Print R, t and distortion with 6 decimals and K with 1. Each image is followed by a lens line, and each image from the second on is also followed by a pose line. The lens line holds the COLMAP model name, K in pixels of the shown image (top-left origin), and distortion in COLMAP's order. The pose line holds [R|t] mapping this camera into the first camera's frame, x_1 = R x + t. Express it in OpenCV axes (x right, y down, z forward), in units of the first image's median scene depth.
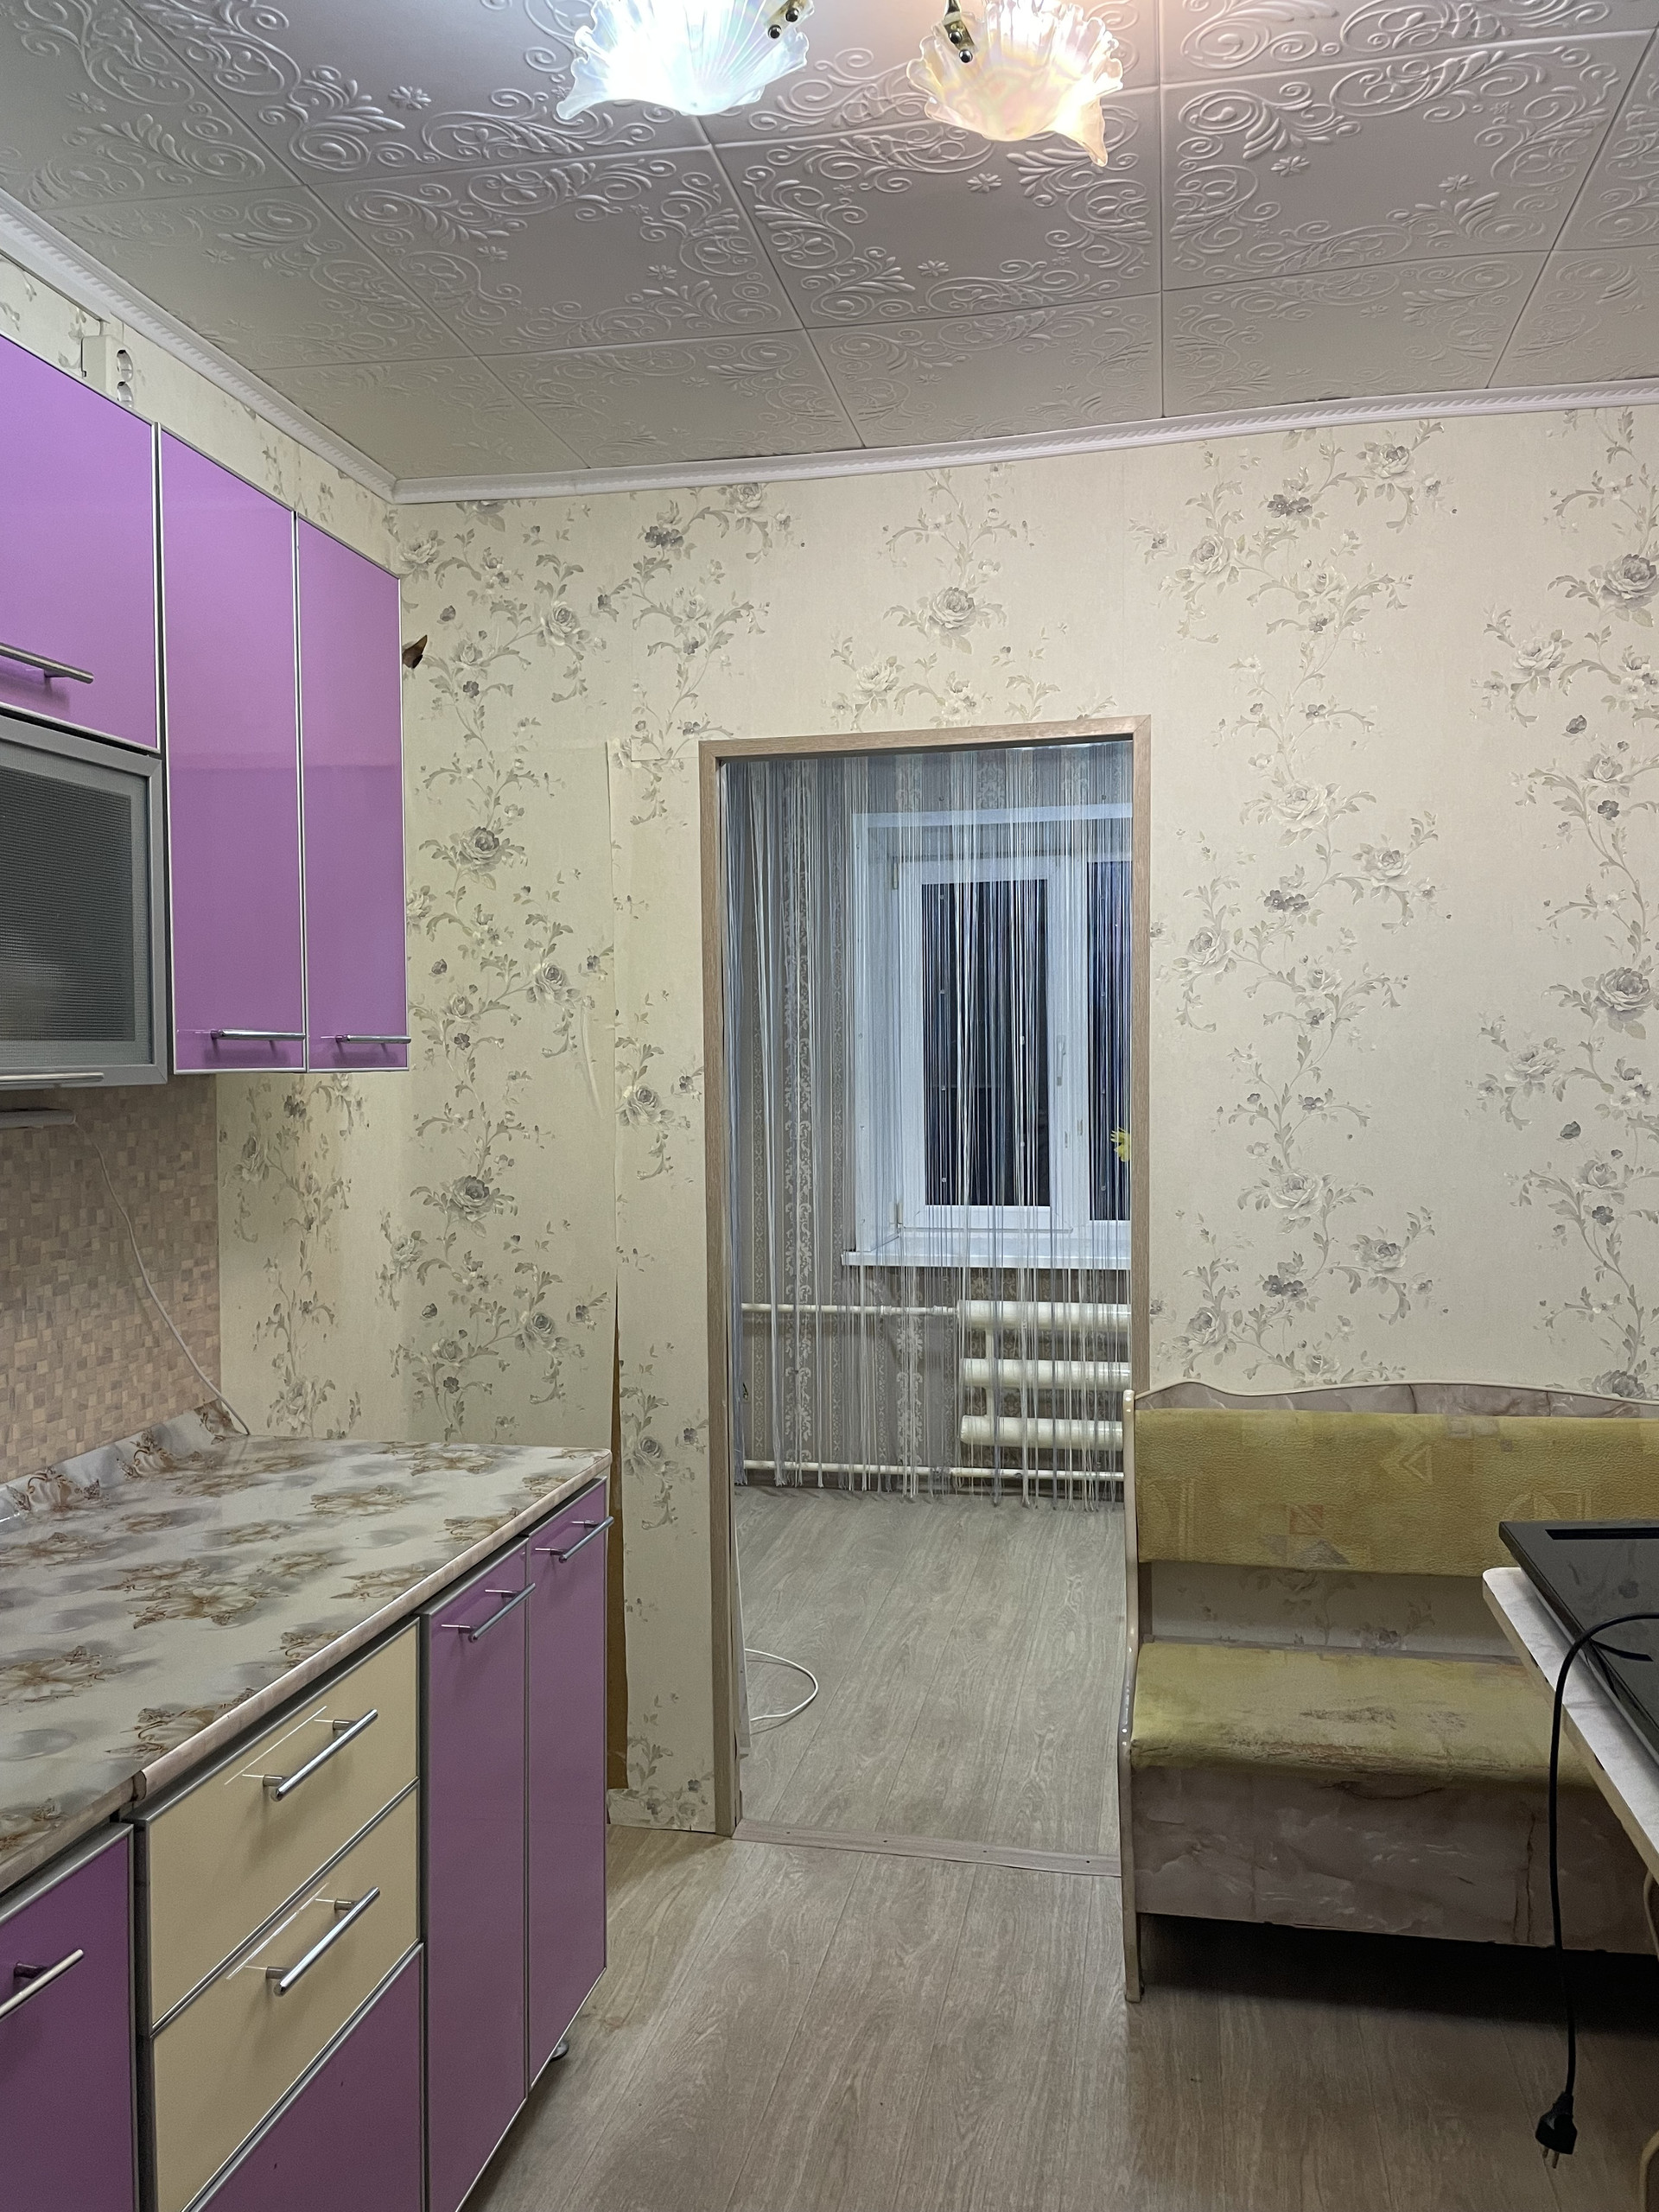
lens RADIAL K [[1664.6, 0, 820.2], [0, 1664.6, 1117.9], [0, 0, 1]] dist [0.070888, -0.107456]
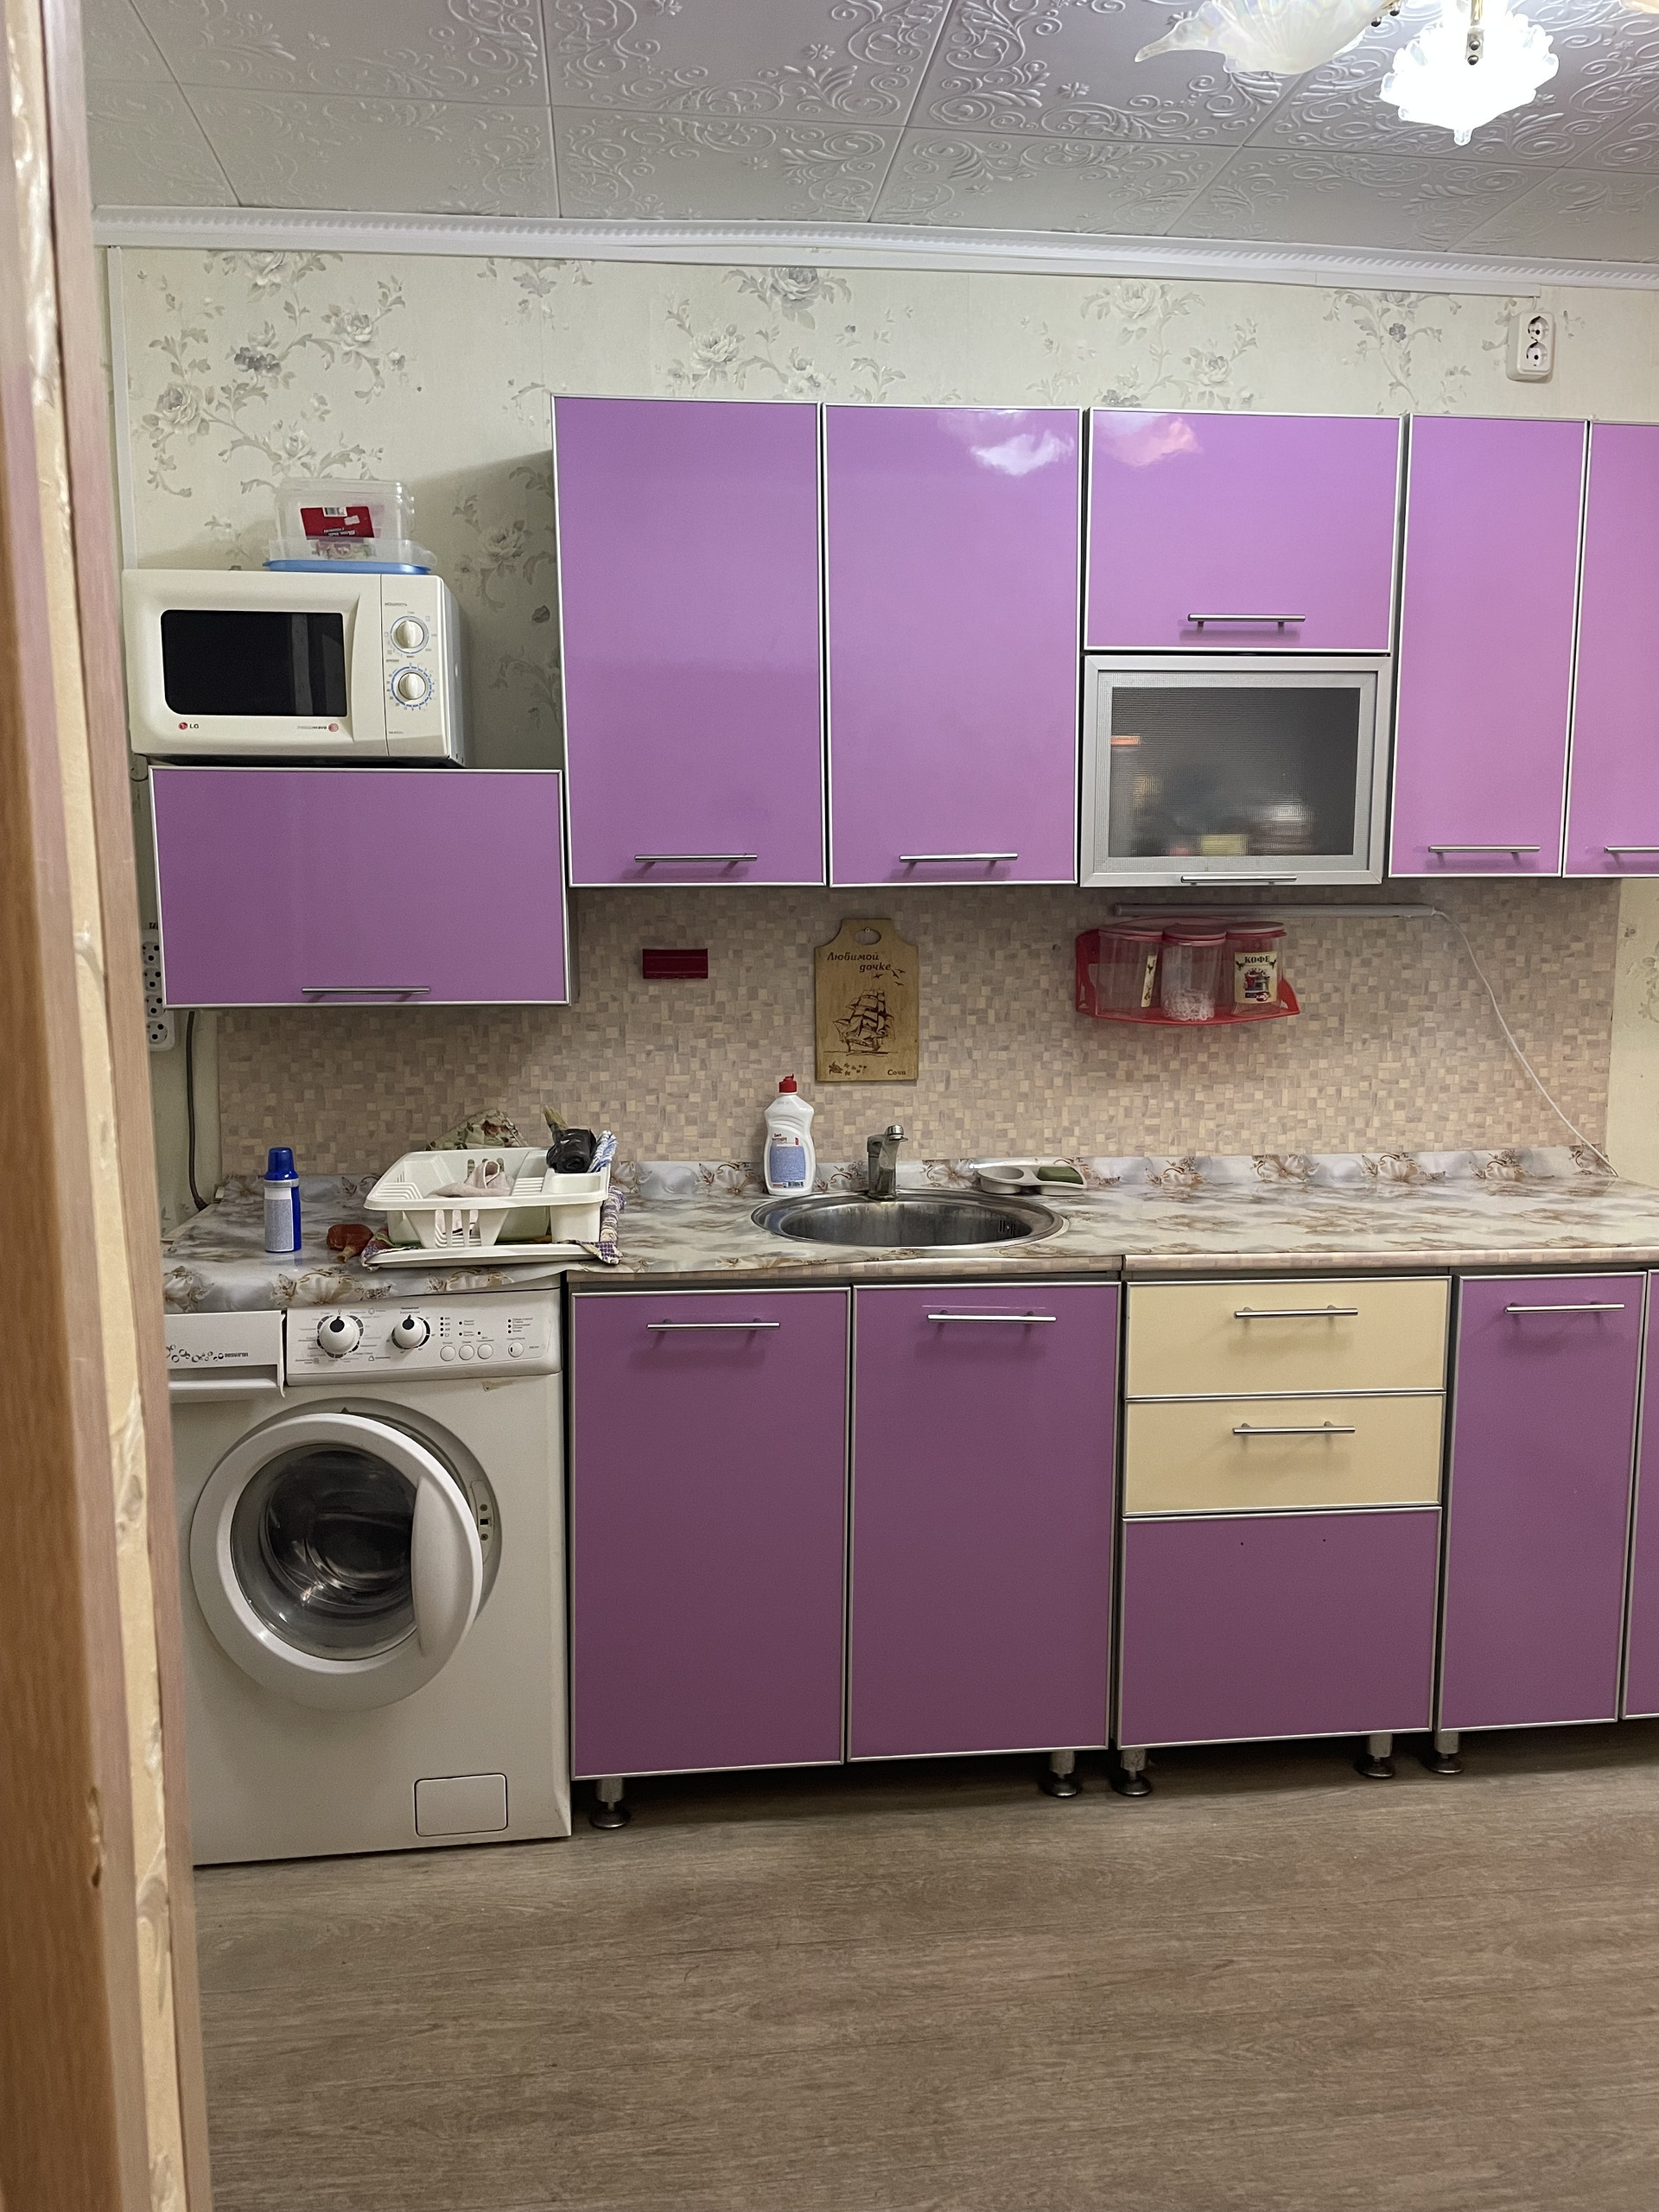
lens RADIAL K [[1664.6, 0, 820.2], [0, 1664.6, 1117.9], [0, 0, 1]] dist [0.070888, -0.107456]
pose [[0.298474, 0.134197, -0.944936, 0.717327], [-0.035159, 0.990940, 0.129625, 0.007094], [0.953770, -0.005467, 0.300488, 0.077479]]
